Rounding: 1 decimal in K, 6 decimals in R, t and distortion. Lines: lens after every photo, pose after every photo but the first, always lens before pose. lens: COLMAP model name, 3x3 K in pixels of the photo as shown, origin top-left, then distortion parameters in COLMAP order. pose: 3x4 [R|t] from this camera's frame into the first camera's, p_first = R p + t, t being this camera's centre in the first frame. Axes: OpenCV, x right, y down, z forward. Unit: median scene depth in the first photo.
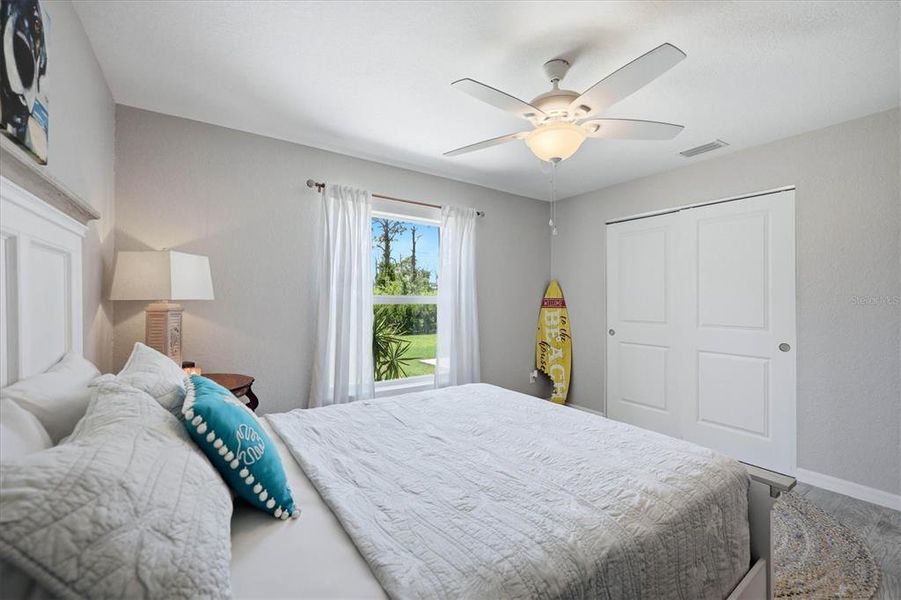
lens RADIAL K [[368.8, 0, 452.1], [0, 368.8, 298.7], [0, 0, 1]] dist [0.001190, 0.000076]
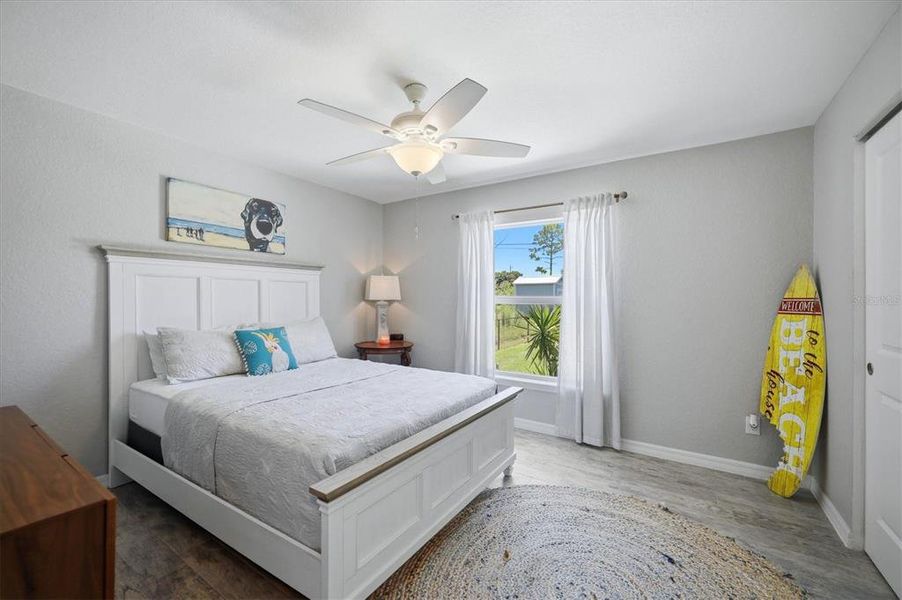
lens RADIAL K [[369.4, 0, 451.9], [0, 369.4, 302.2], [0, 0, 1]] dist [-0.001516, -0.000113]
pose [[0.387108, 0.003037, -0.922029, 0.602403], [-0.002794, 0.999994, 0.002121, 0.005948], [0.922030, 0.001755, 0.387114, 0.295665]]
